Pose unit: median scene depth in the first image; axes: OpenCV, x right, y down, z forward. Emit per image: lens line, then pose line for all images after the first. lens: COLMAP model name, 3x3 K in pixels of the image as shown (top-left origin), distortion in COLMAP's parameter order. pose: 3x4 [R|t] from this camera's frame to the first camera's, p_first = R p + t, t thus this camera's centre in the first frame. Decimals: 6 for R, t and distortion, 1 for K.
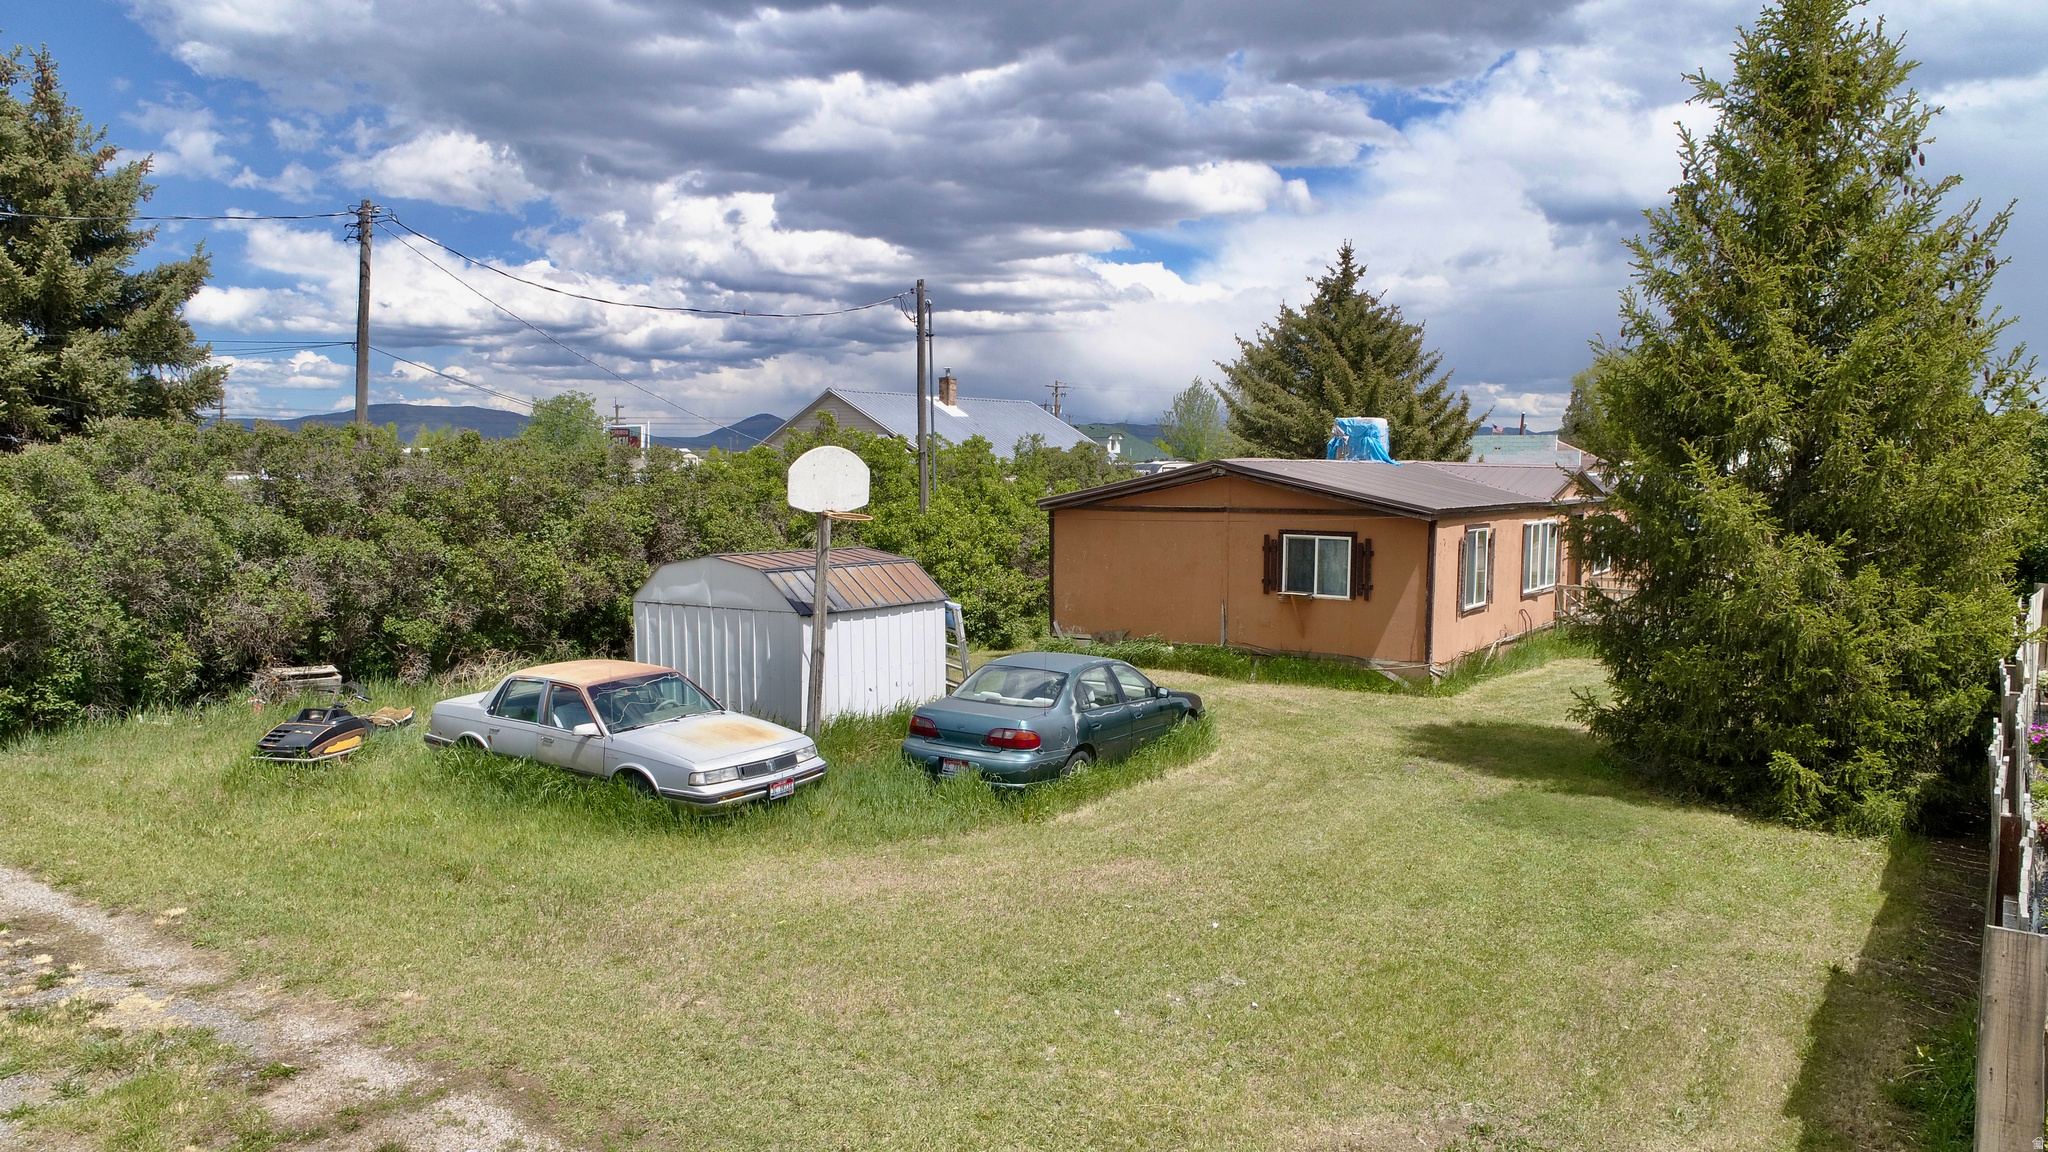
lens RADIAL K [[1374.7, 0, 1024.0], [0, 1374.7, 576.0], [0, 0, 1]] dist [0.001689, -0.001358]
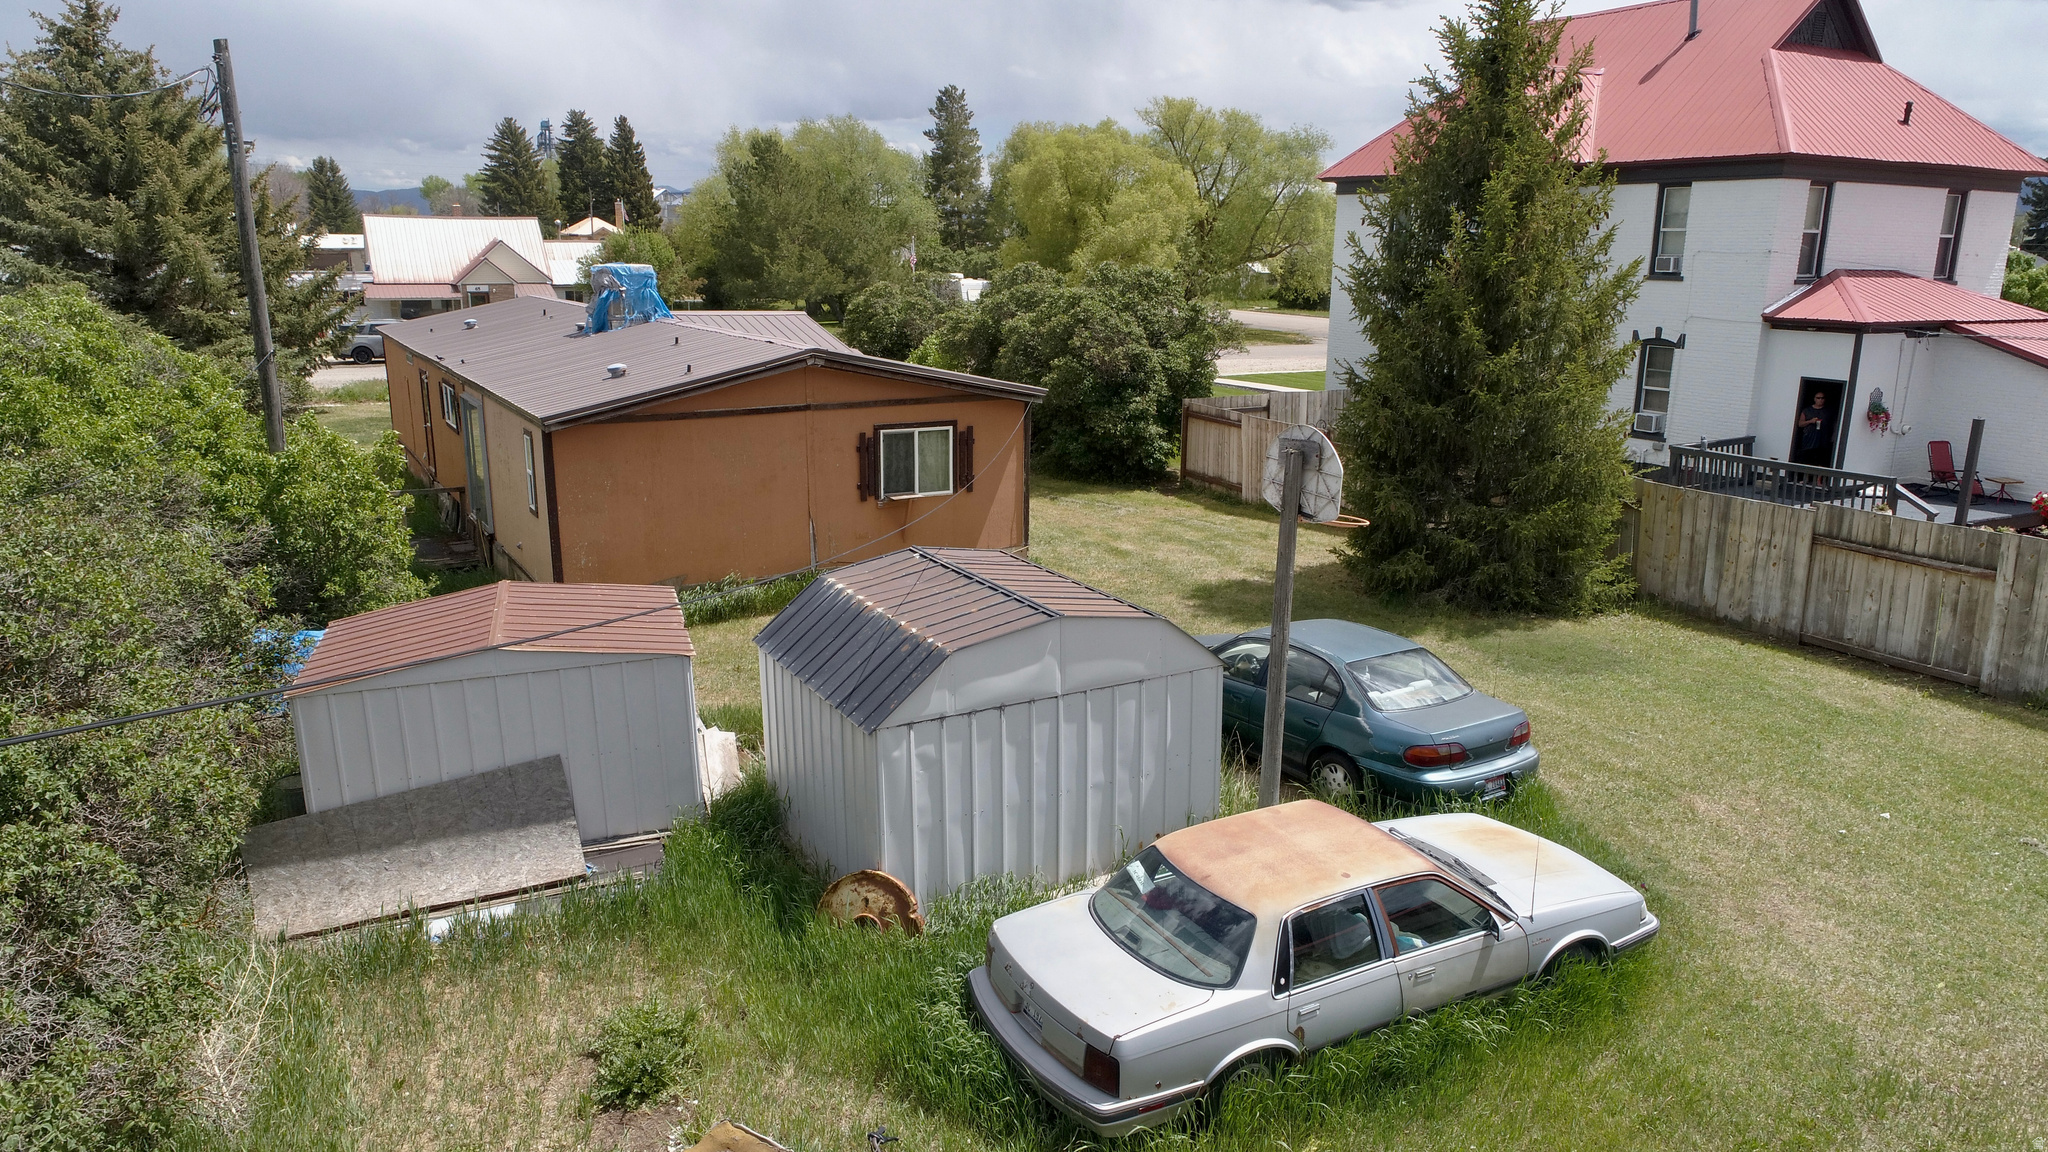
lens RADIAL K [[1374.7, 0, 1024.0], [0, 1374.7, 576.0], [0, 0, 1]] dist [0.001689, -0.001358]
pose [[0.430538, -0.216251, 0.876283, -0.569118], [0.066538, 0.975836, 0.208127, -0.118850], [-0.900116, -0.031301, 0.434524, 0.557249]]
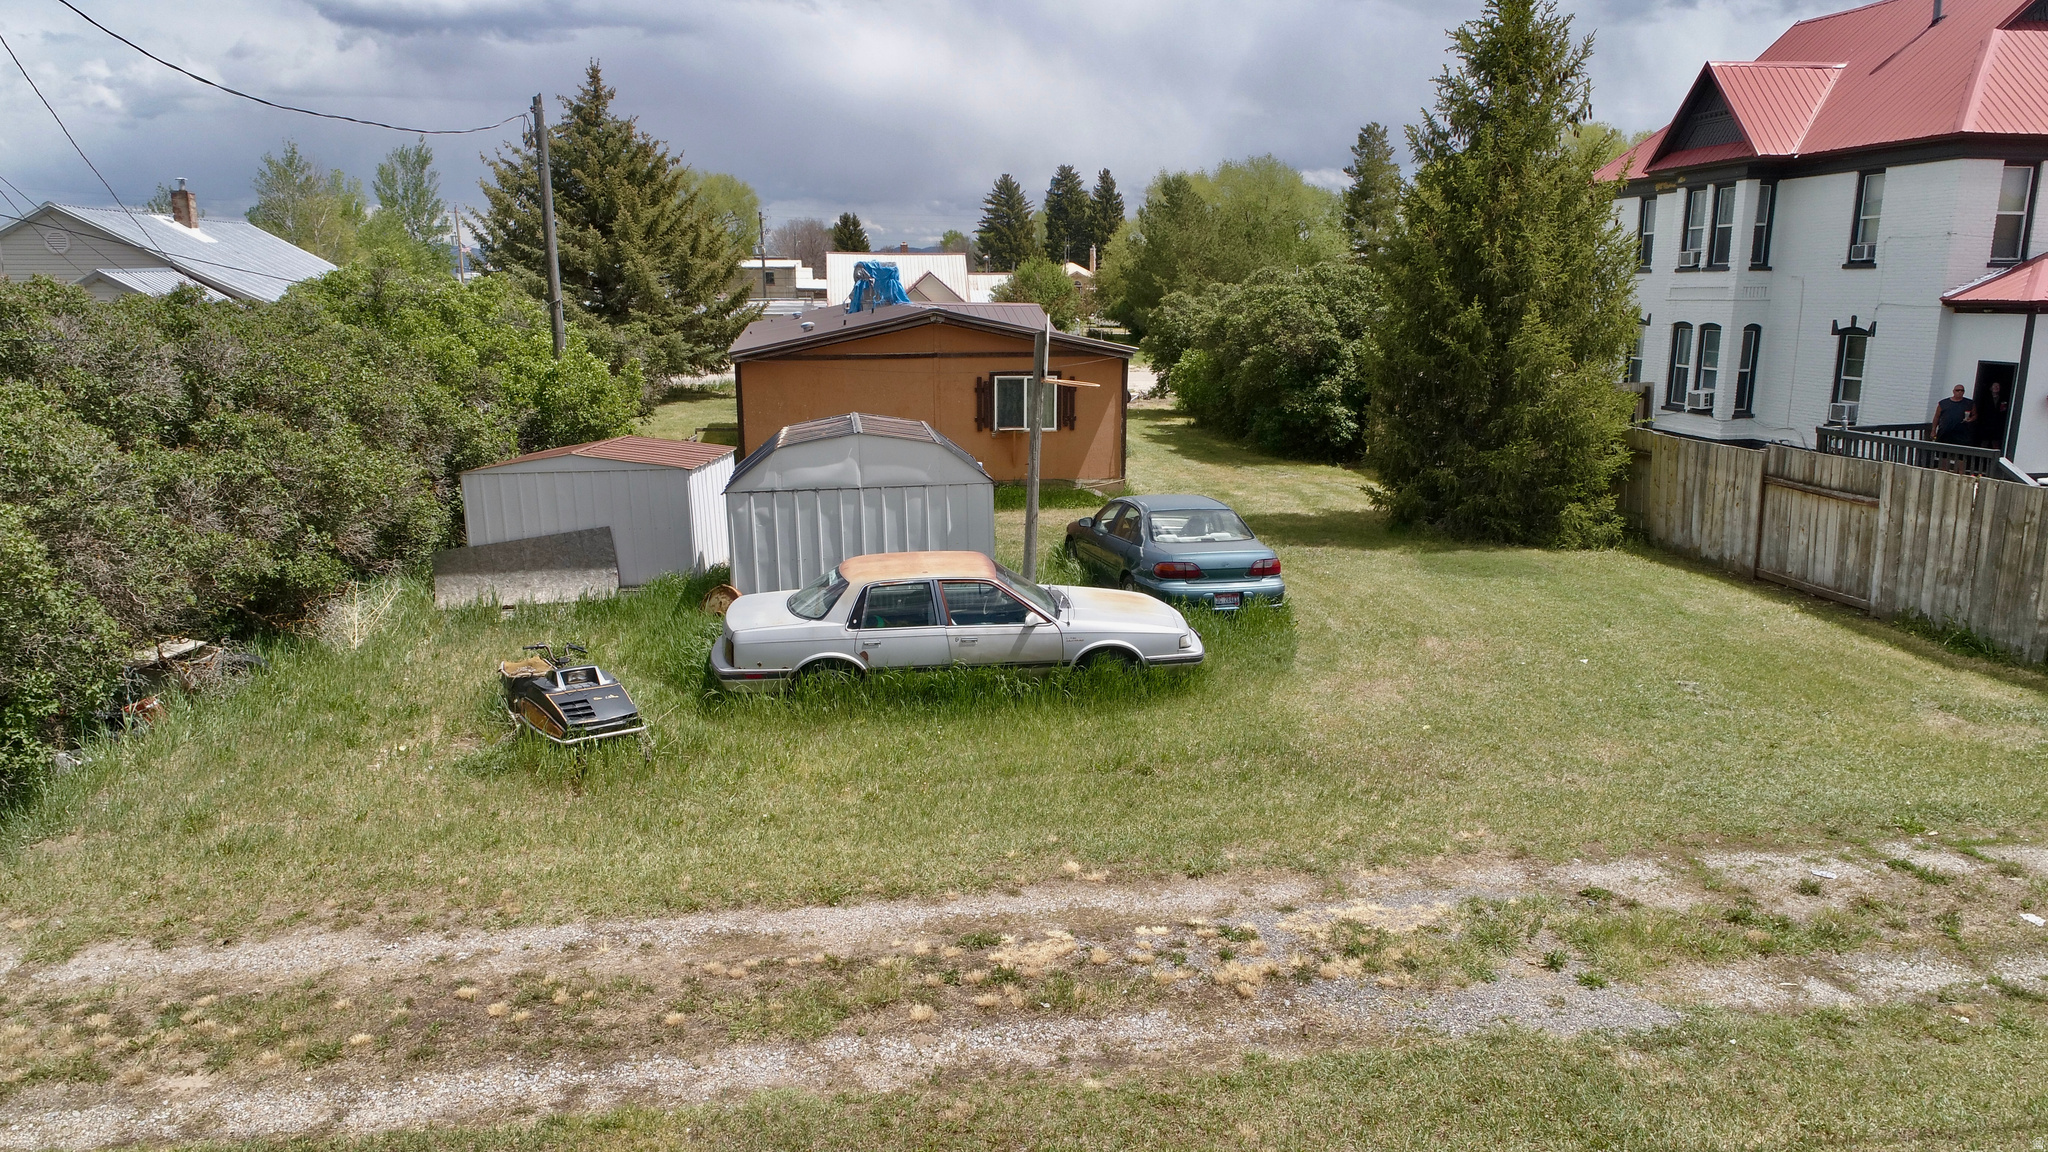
lens RADIAL K [[1374.7, 0, 1024.0], [0, 1374.7, 576.0], [0, 0, 1]] dist [0.001689, -0.001358]
pose [[0.716908, -0.149118, 0.681033, -0.589569], [0.060293, 0.986459, 0.152524, -0.040117], [-0.694555, -0.068284, 0.716191, 0.187547]]
